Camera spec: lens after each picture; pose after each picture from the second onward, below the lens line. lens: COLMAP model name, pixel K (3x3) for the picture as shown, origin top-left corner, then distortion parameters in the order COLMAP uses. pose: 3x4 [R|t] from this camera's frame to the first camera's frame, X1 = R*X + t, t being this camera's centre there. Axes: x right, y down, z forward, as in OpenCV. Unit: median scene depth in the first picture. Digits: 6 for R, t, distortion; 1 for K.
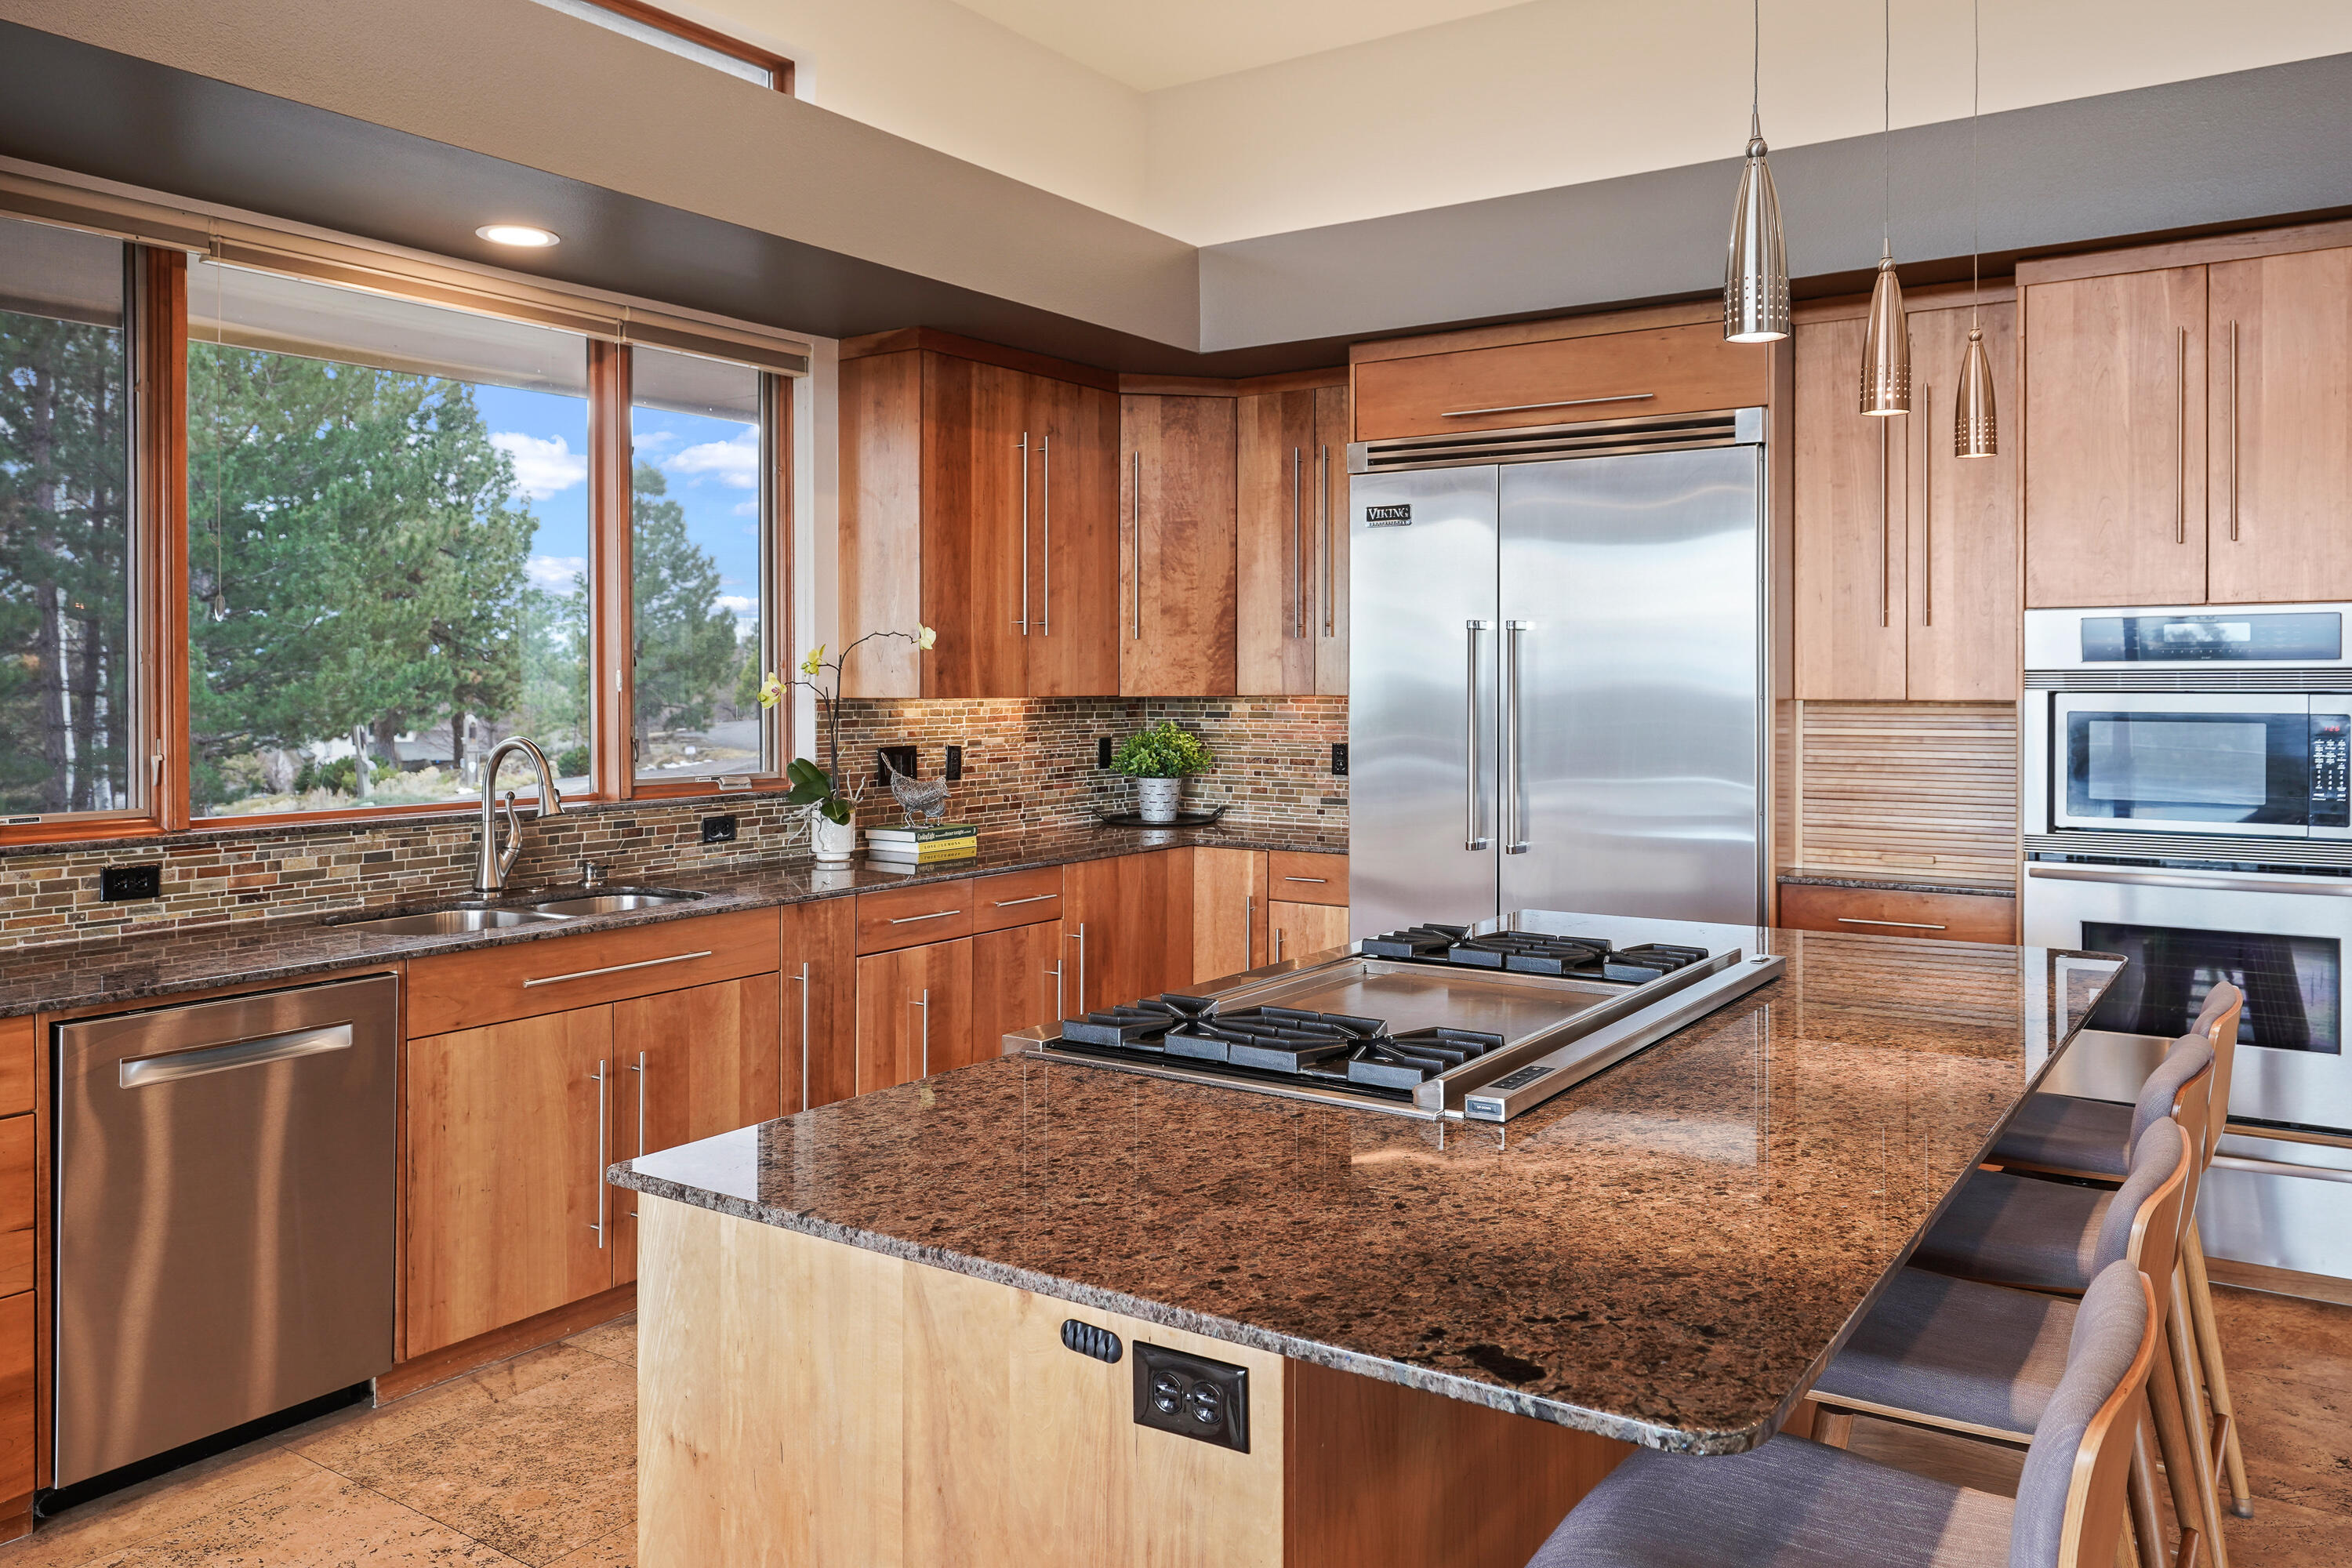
lens RADIAL K [[1697.8, 0, 1180.3], [0, 1697.8, 778.8], [0, 0, 1]] dist [-0.001580, 0.000051]
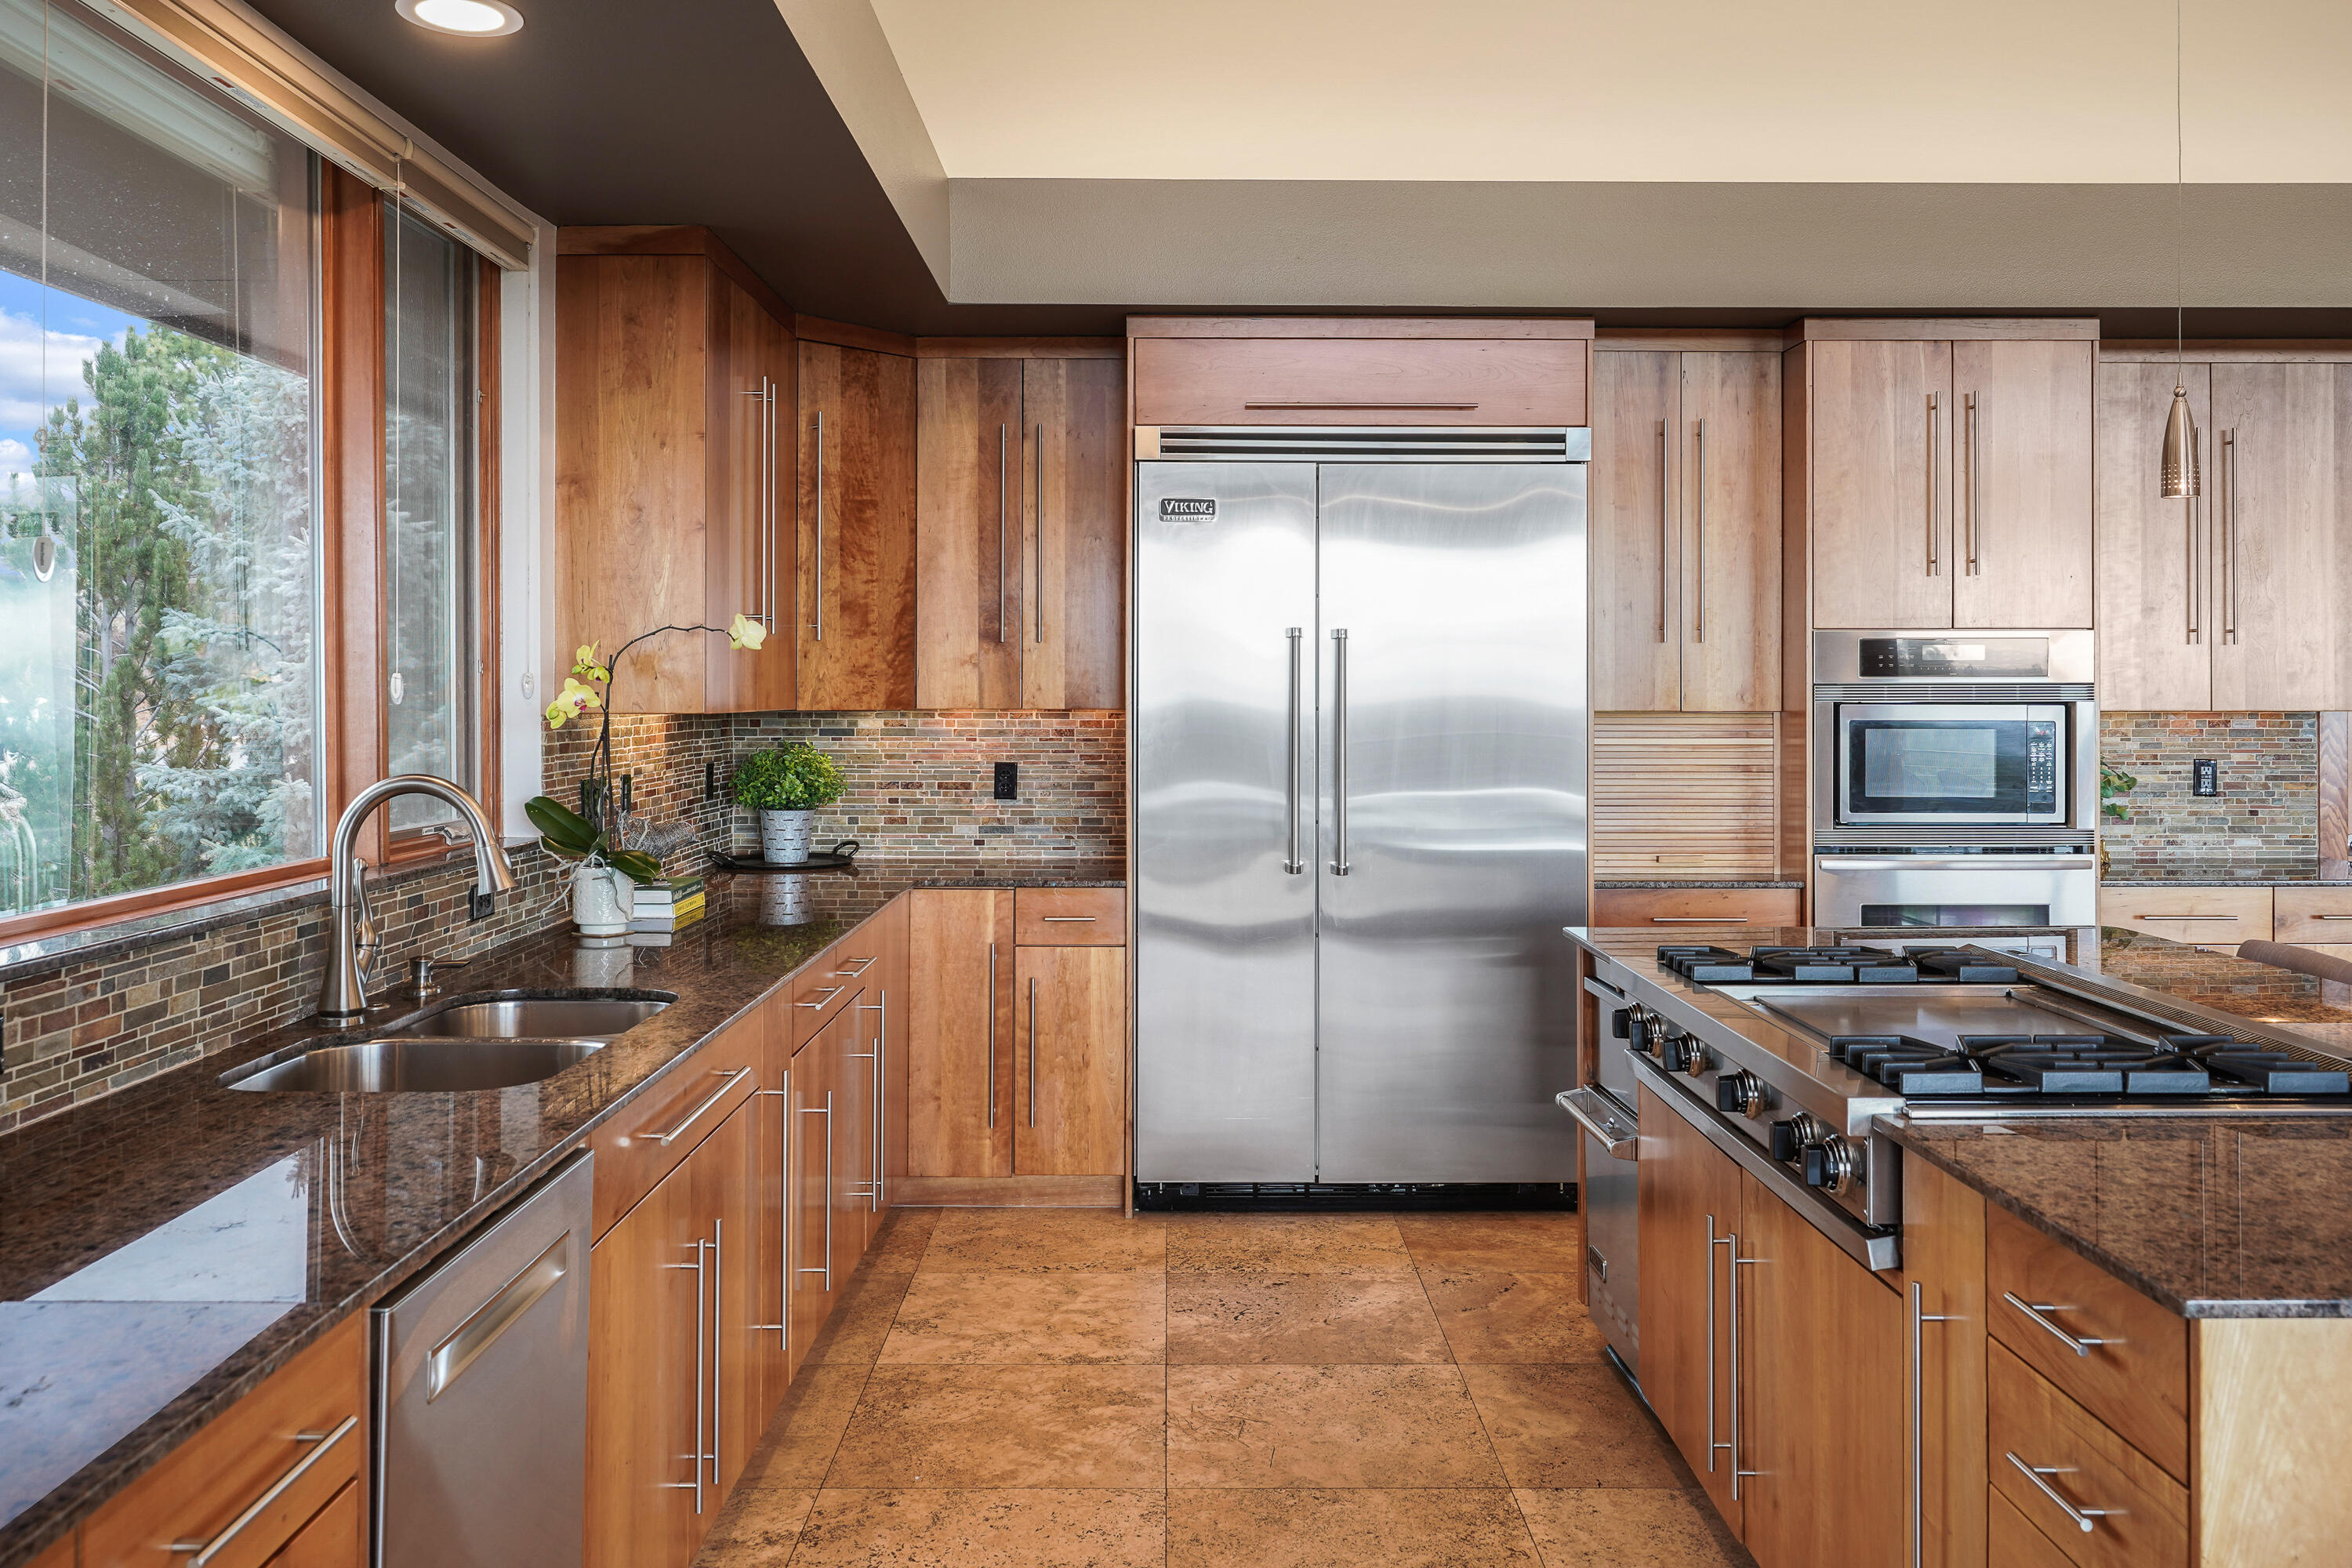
lens RADIAL K [[1825.0, 0, 1176.8], [0, 1825.0, 778.0], [0, 0, 1]] dist [-0.002128, -0.001392]
pose [[0.824553, -0.023820, 0.565284, -0.399192], [0.030522, 0.999531, -0.002403, -0.009039], [-0.564961, 0.019235, 0.824893, 0.186647]]
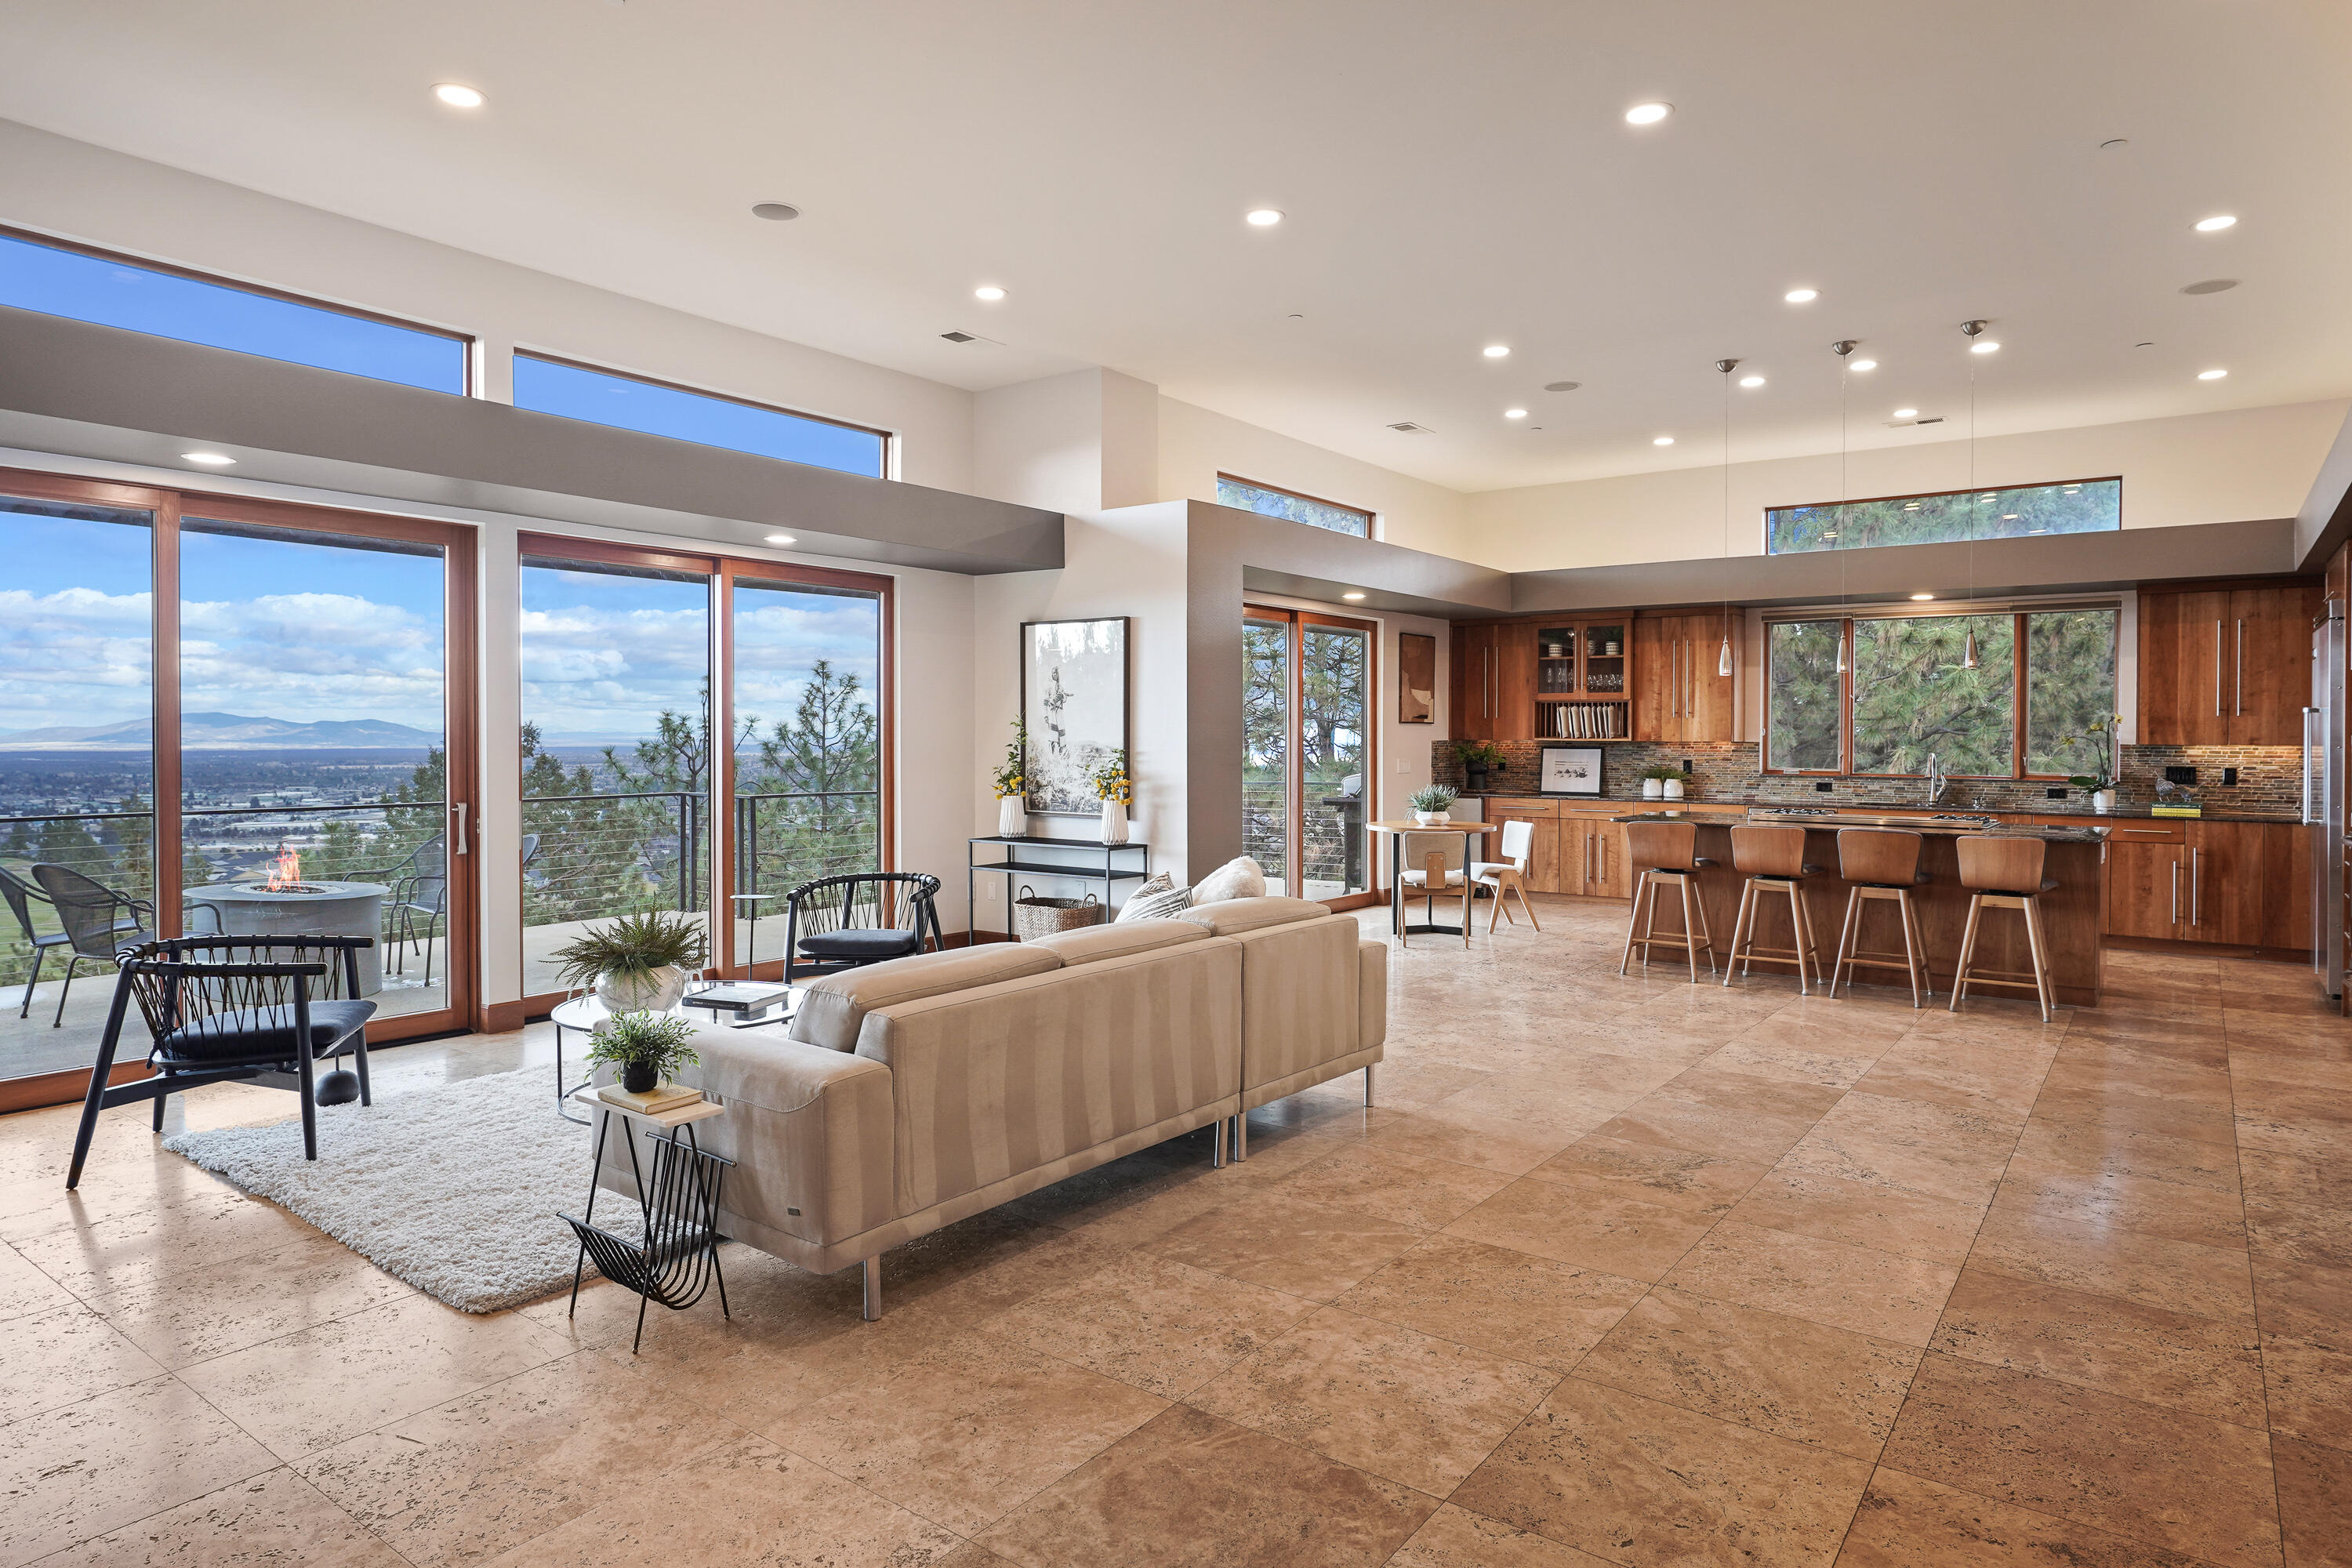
lens RADIAL K [[1338.4, 0, 1180.6], [0, 1338.4, 768.9], [0, 0, 1]] dist [-0.004947, -0.000475]
pose [[-0.051438, 0.023020, -0.998411, 1.589348], [-0.063153, 0.997658, 0.026256, 0.019770], [0.996677, 0.064403, -0.049864, -0.203099]]
